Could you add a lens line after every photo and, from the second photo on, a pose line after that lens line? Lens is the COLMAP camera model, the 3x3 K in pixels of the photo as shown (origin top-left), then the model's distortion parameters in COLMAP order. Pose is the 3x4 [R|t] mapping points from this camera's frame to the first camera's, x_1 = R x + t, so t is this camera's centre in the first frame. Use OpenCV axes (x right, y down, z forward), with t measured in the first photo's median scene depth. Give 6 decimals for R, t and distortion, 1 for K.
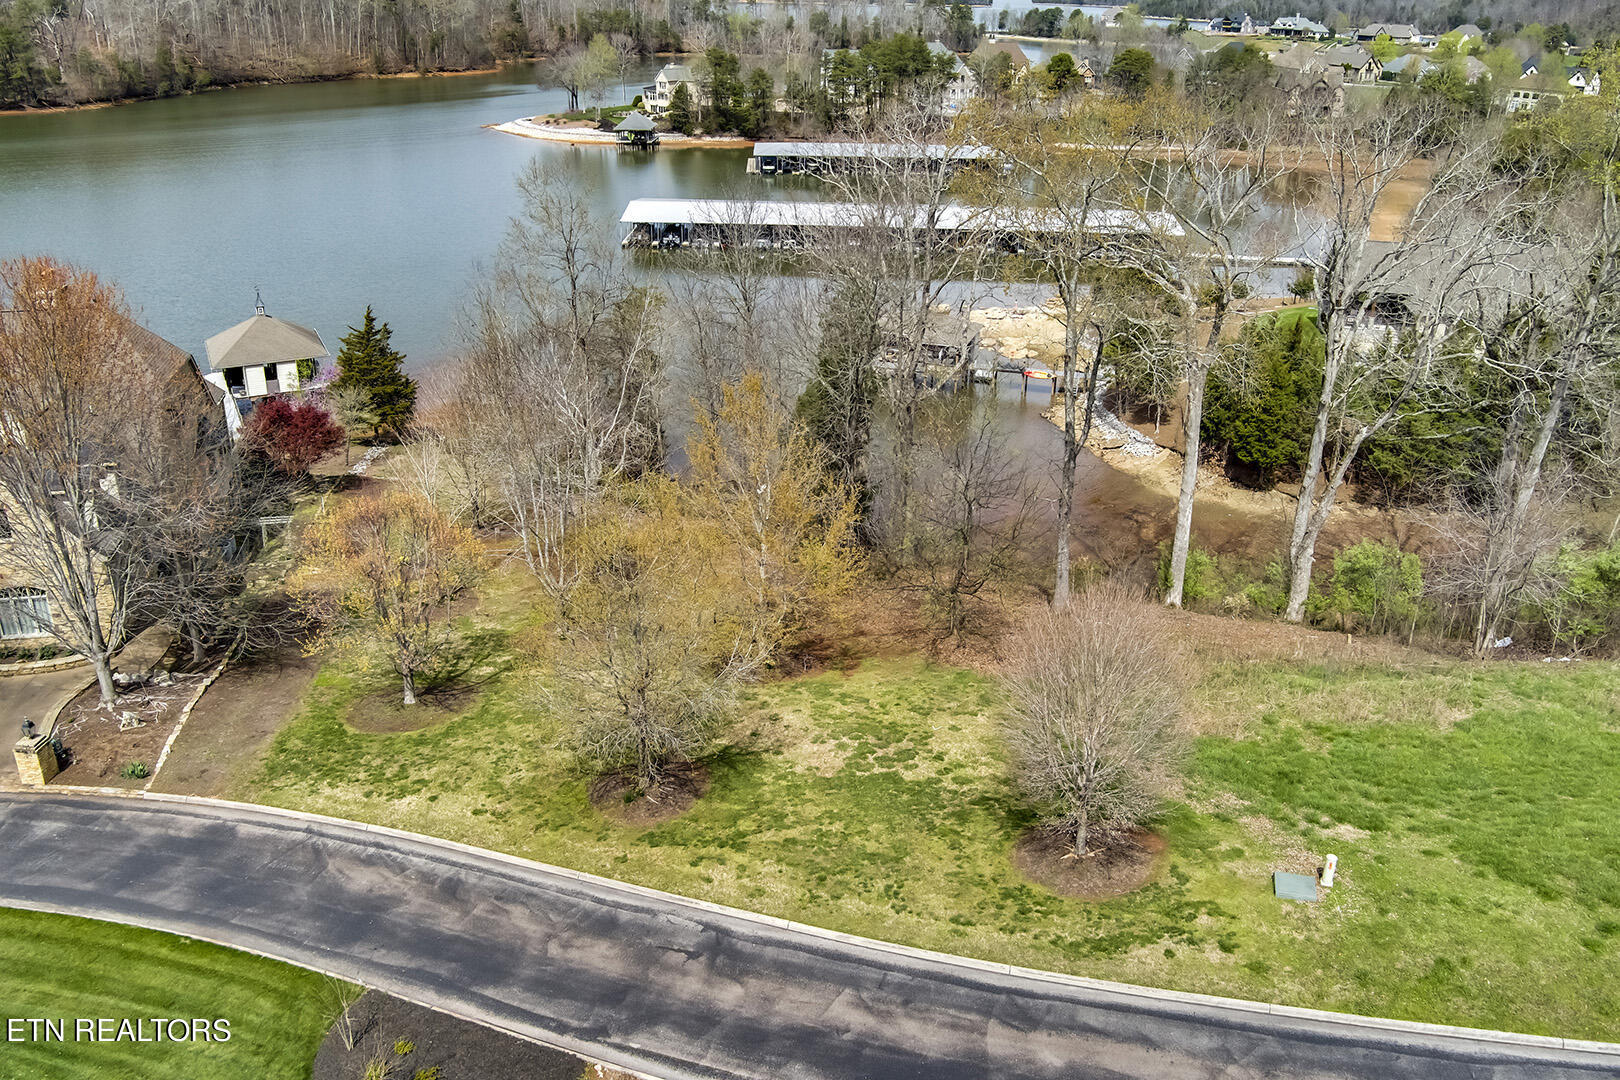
lens RADIAL K [[1313.9, 0, 808.4], [0, 1313.9, 543.0], [0, 0, 1]] dist [-0.084613, 0.041244]
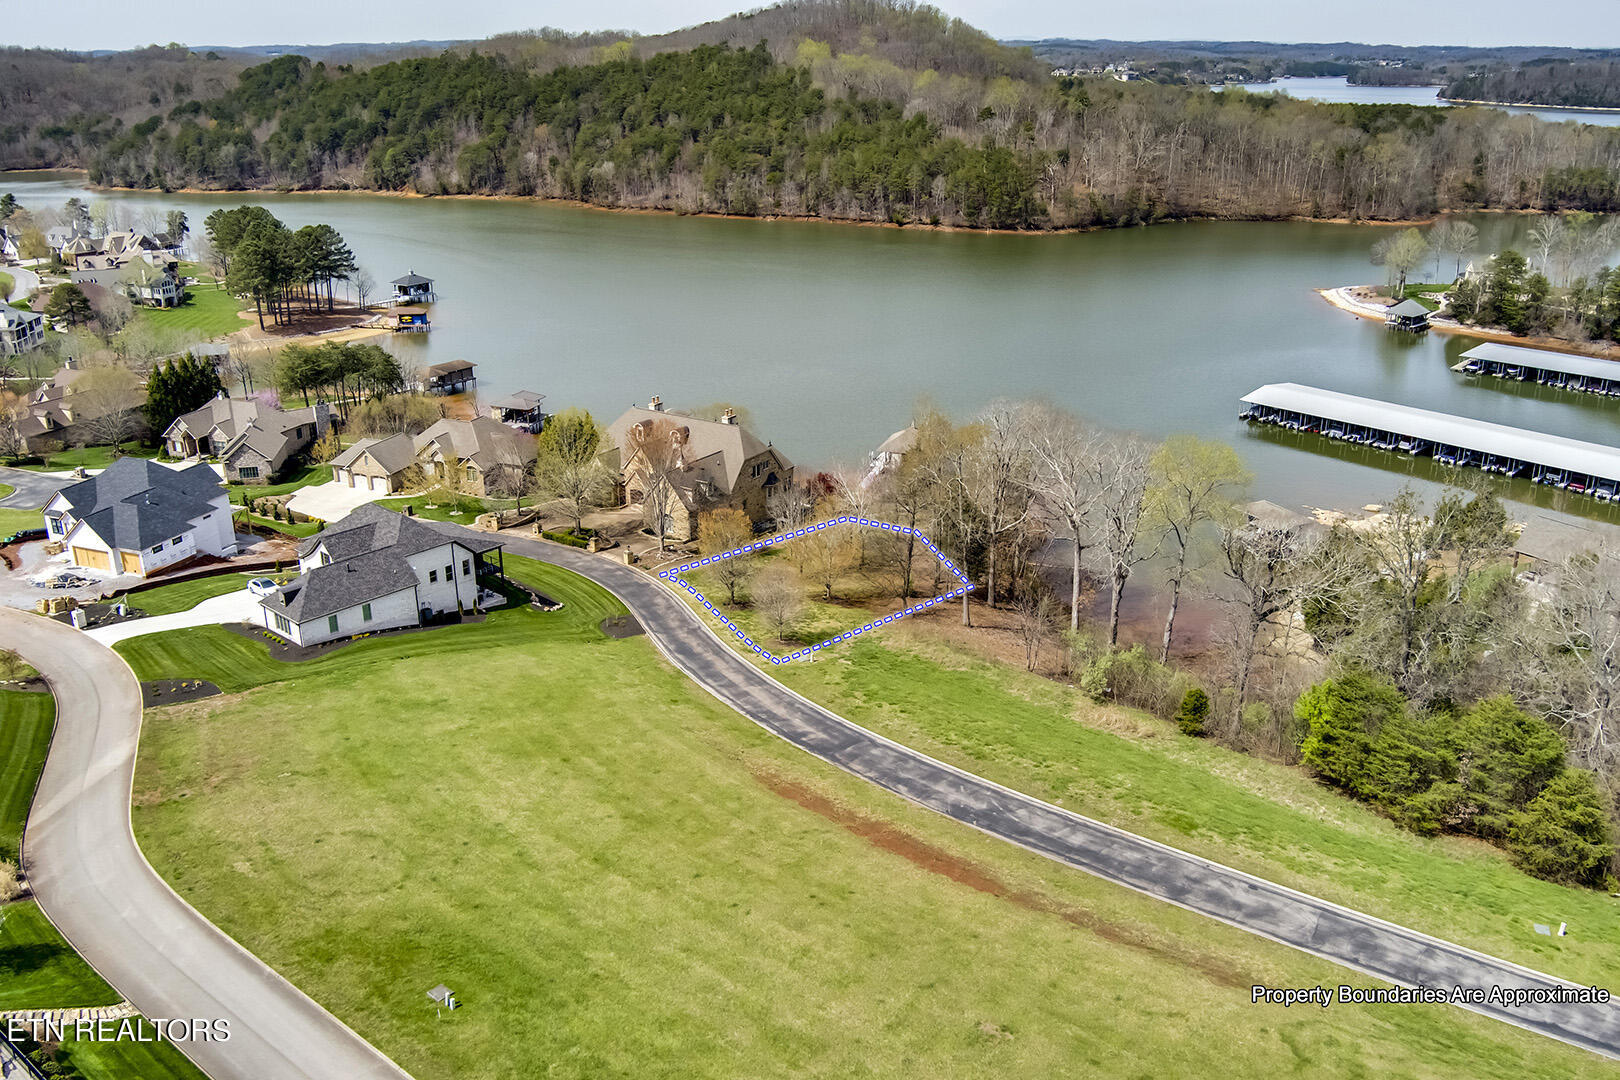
lens RADIAL K [[1347.8, 0, 810.0], [0, 1347.8, 540.0], [0, 0, 1]] dist [-0.078085, 0.029479]
pose [[0.707907, 0.232200, -0.667046, 0.938727], [-0.272615, 0.961059, 0.045232, -0.076389], [0.651574, 0.149827, 0.743642, -0.611304]]
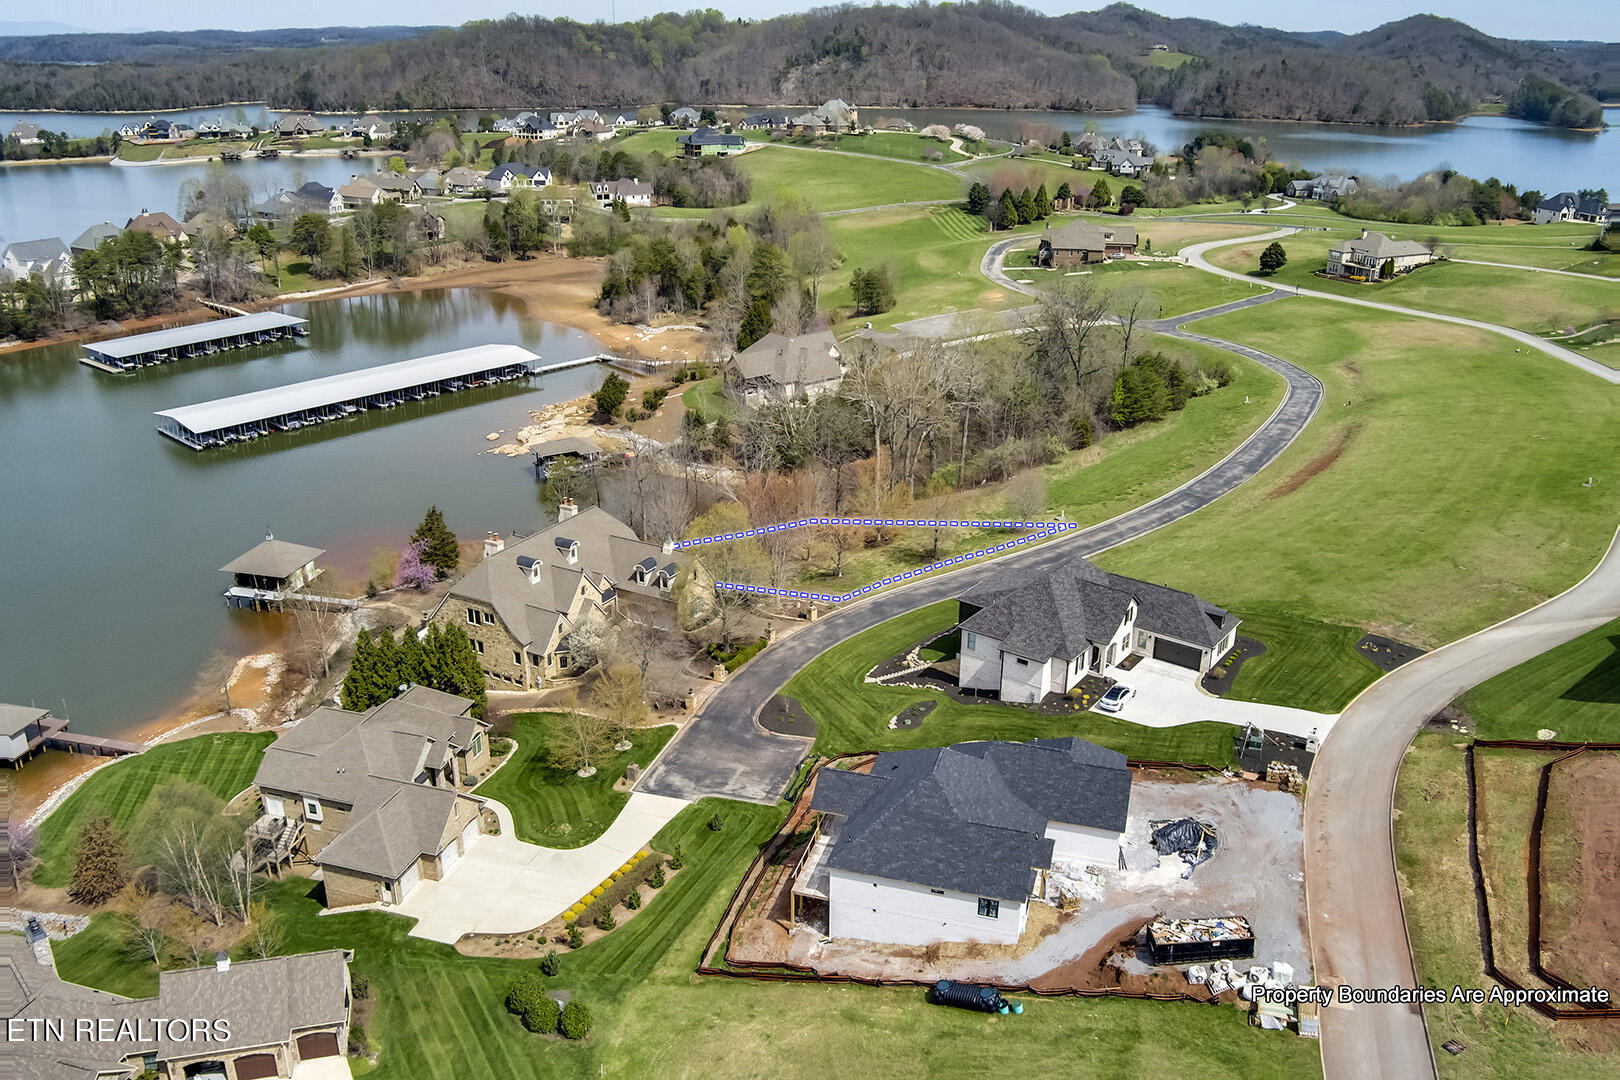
lens RADIAL K [[1313.9, 0, 808.4], [0, 1313.9, 543.0], [0, 0, 1]] dist [-0.084613, 0.041244]
pose [[0.649049, -0.292899, 0.702101, -1.264855], [0.310511, 0.944530, 0.106986, -0.160300], [-0.694491, 0.148570, 0.703995, -0.618949]]
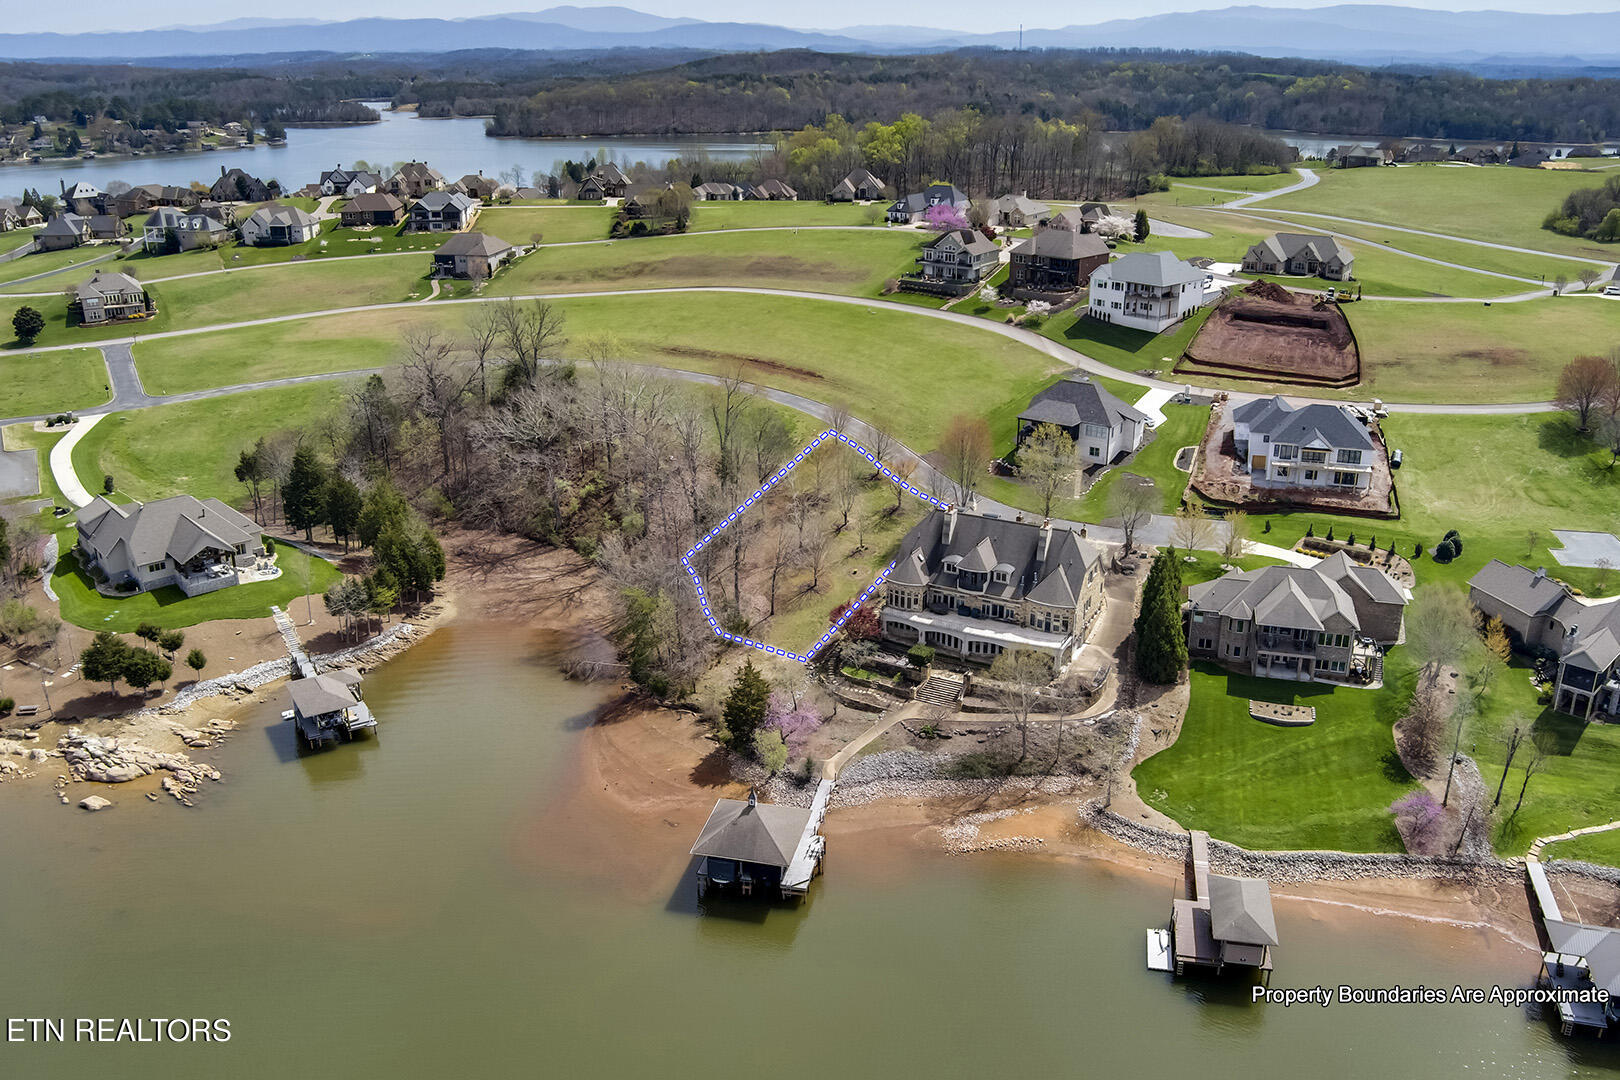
lens RADIAL K [[1350.3, 0, 807.4], [0, 1350.3, 546.4], [0, 0, 1]] dist [-0.074760, 0.020327]
pose [[-0.774451, -0.237117, 0.586517, -1.253384], [0.244398, 0.742990, 0.623085, -1.210759], [-0.583520, 0.625893, -0.517458, 1.655722]]
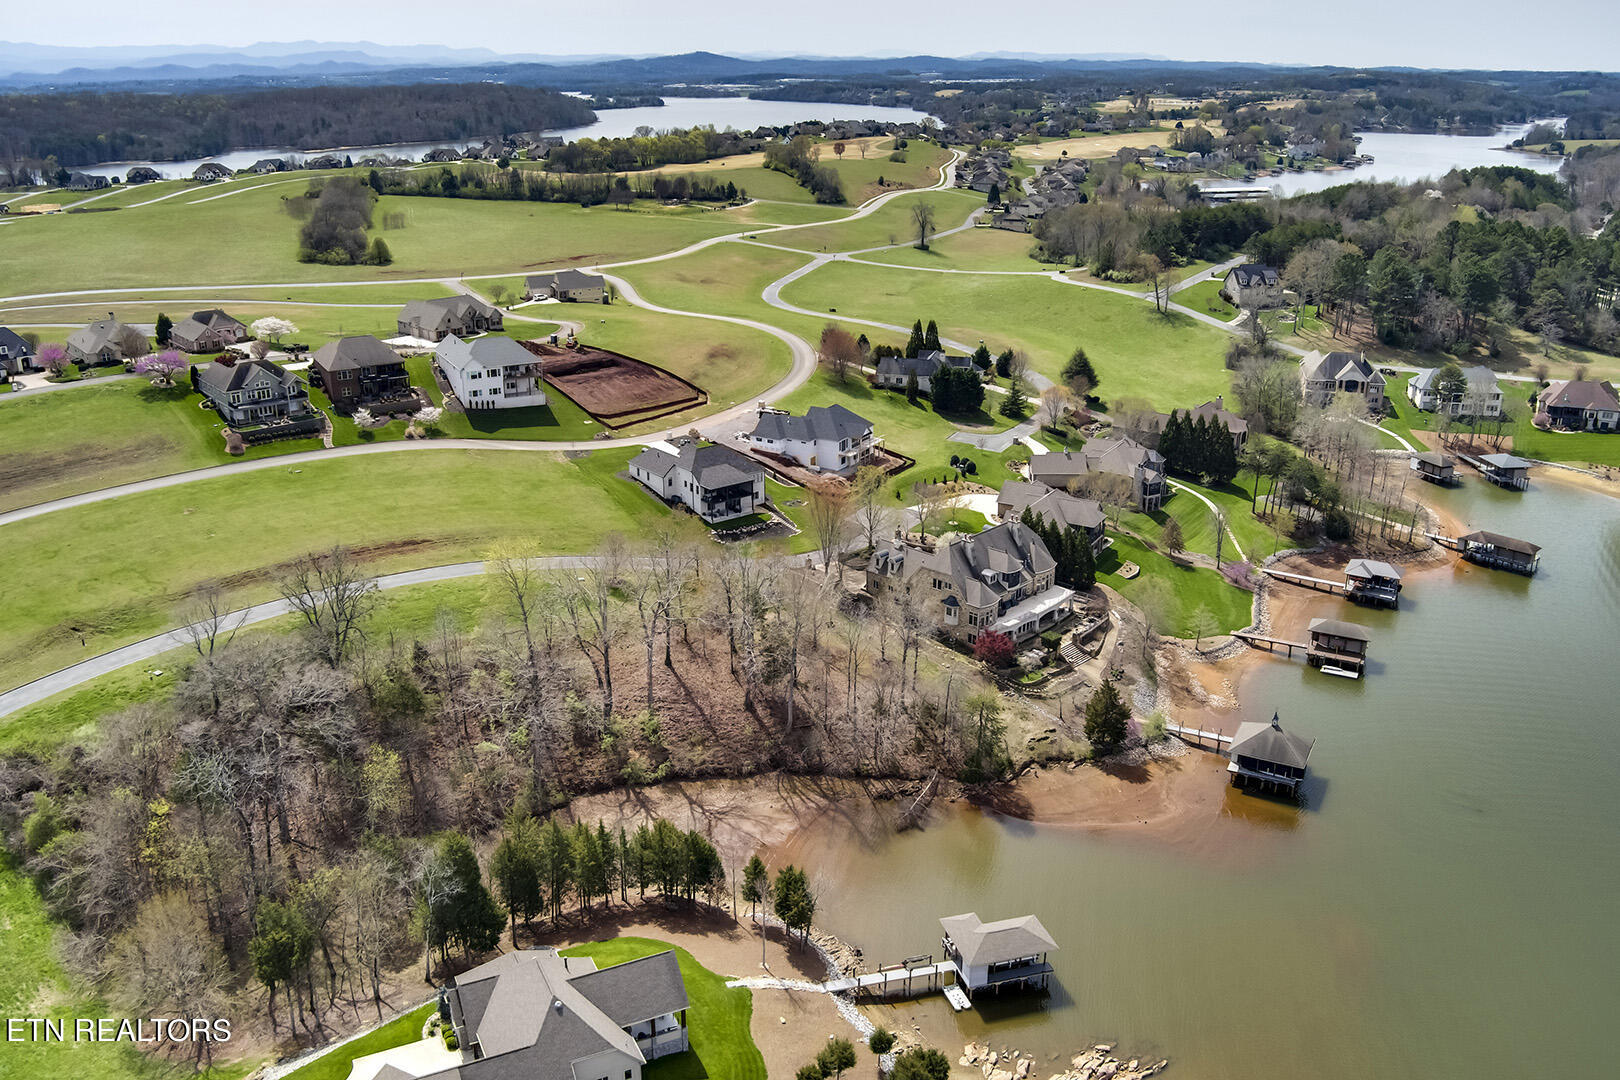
lens RADIAL K [[1350.3, 0, 807.4], [0, 1350.3, 546.4], [0, 0, 1]] dist [-0.074760, 0.020327]
pose [[-0.818891, 0.182553, -0.544144, 0.993668], [-0.243913, 0.747510, 0.617847, -1.373021], [0.519543, 0.638673, -0.567602, 1.713573]]
